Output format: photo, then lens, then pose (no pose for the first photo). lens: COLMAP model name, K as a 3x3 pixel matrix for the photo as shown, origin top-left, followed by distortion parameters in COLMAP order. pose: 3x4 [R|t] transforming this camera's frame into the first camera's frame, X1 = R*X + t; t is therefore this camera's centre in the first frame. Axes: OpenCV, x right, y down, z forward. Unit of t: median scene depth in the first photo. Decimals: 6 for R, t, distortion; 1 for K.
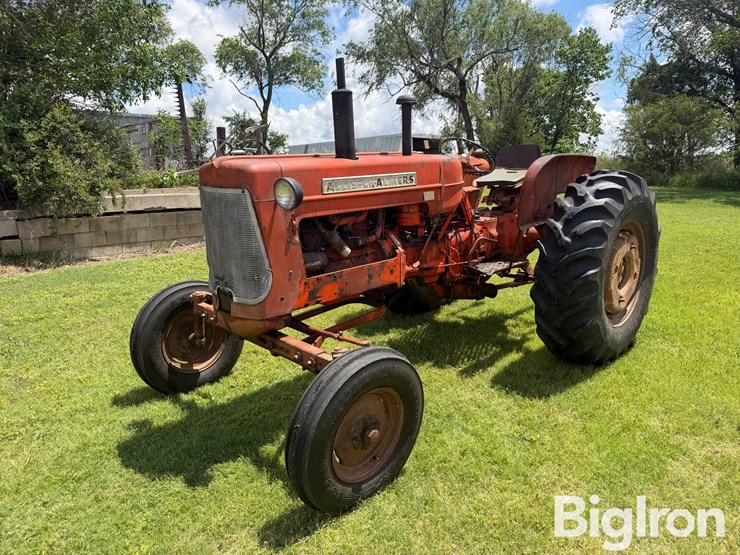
lens RADIAL K [[547.5, 0, 381.5], [0, 547.5, 284.5], [0, 0, 1]] dist [0.037876, -0.037468]
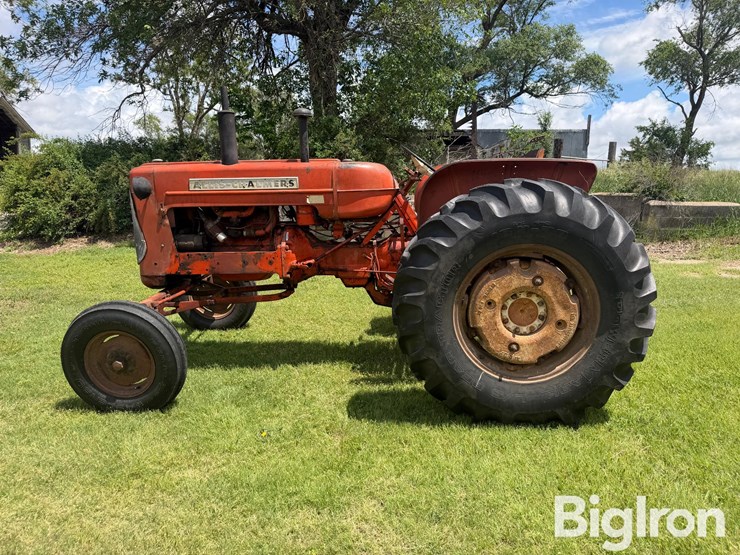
lens RADIAL K [[547.5, 0, 371.6], [0, 547.5, 274.4], [0, 0, 1]] dist [0.037876, -0.037468]
pose [[0.642883, 0.143139, -0.752471, 1.085772], [-0.174181, 0.983966, 0.038362, -0.084989], [0.745897, 0.106404, 0.657507, 0.433937]]
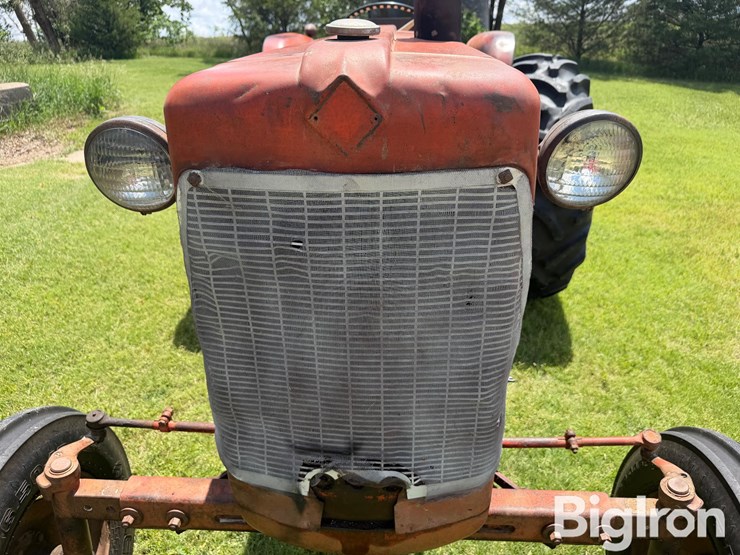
lens RADIAL K [[523.7, 0, 373.8], [0, 523.7, 277.7], [0, 0, 1]] dist [-0.004526, -0.000262]
pose [[0.751360, -0.280456, 0.597329, -0.030636], [0.154185, 0.954749, 0.254326, -0.012861], [-0.641627, -0.098991, 0.760602, 0.054470]]
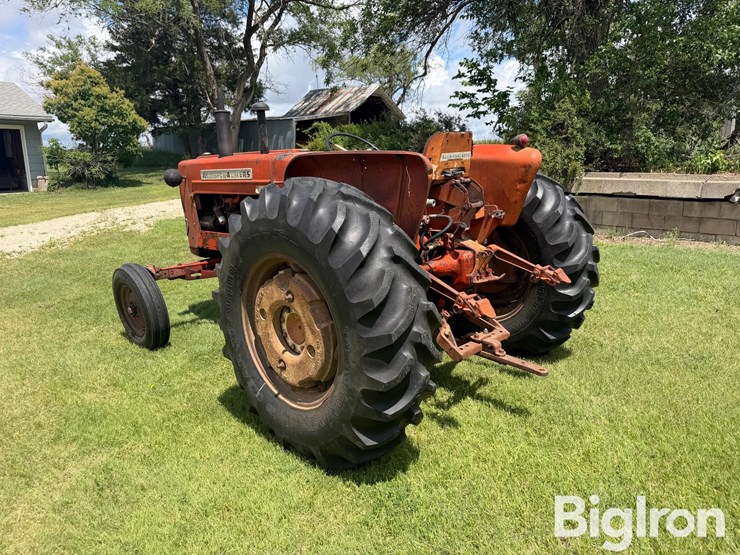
lens RADIAL K [[547.5, 0, 371.3], [0, 547.5, 277.7], [0, 0, 1]] dist [0.037876, -0.037468]
pose [[-0.024823, 0.235787, -0.971488, 1.353006], [-0.193635, 0.952249, 0.236066, -0.331674], [0.980760, 0.193974, 0.022019, 1.360985]]
